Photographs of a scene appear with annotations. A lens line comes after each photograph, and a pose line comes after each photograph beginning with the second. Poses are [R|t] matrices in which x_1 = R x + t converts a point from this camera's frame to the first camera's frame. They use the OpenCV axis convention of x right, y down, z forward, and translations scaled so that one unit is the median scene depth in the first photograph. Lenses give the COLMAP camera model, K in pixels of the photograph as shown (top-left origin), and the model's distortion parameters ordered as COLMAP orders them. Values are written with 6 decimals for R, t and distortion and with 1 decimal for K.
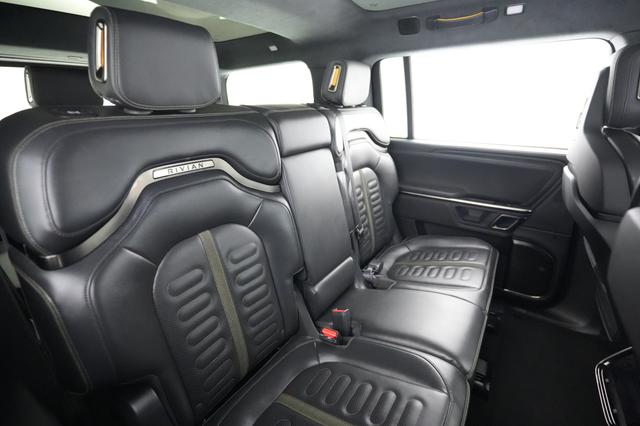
lens RADIAL K [[308.8, 0, 319.9], [0, 308.8, 221.5], [0, 0, 1]] dist [-0.001384, -0.000228]
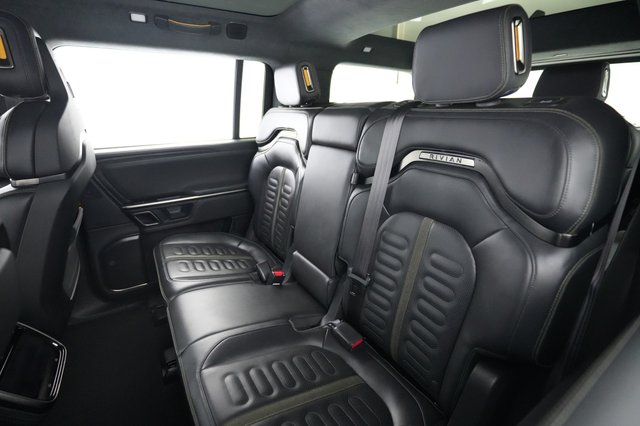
lens RADIAL K [[305.9, 0, 320.5], [0, 305.9, 199.8], [0, 0, 1]] dist [0.001709, 0.000198]
pose [[-0.408238, 0.297340, -0.863094, 0.741756], [-0.303616, 0.847417, 0.435548, -0.411446], [0.860906, 0.439856, -0.255670, 1.043855]]
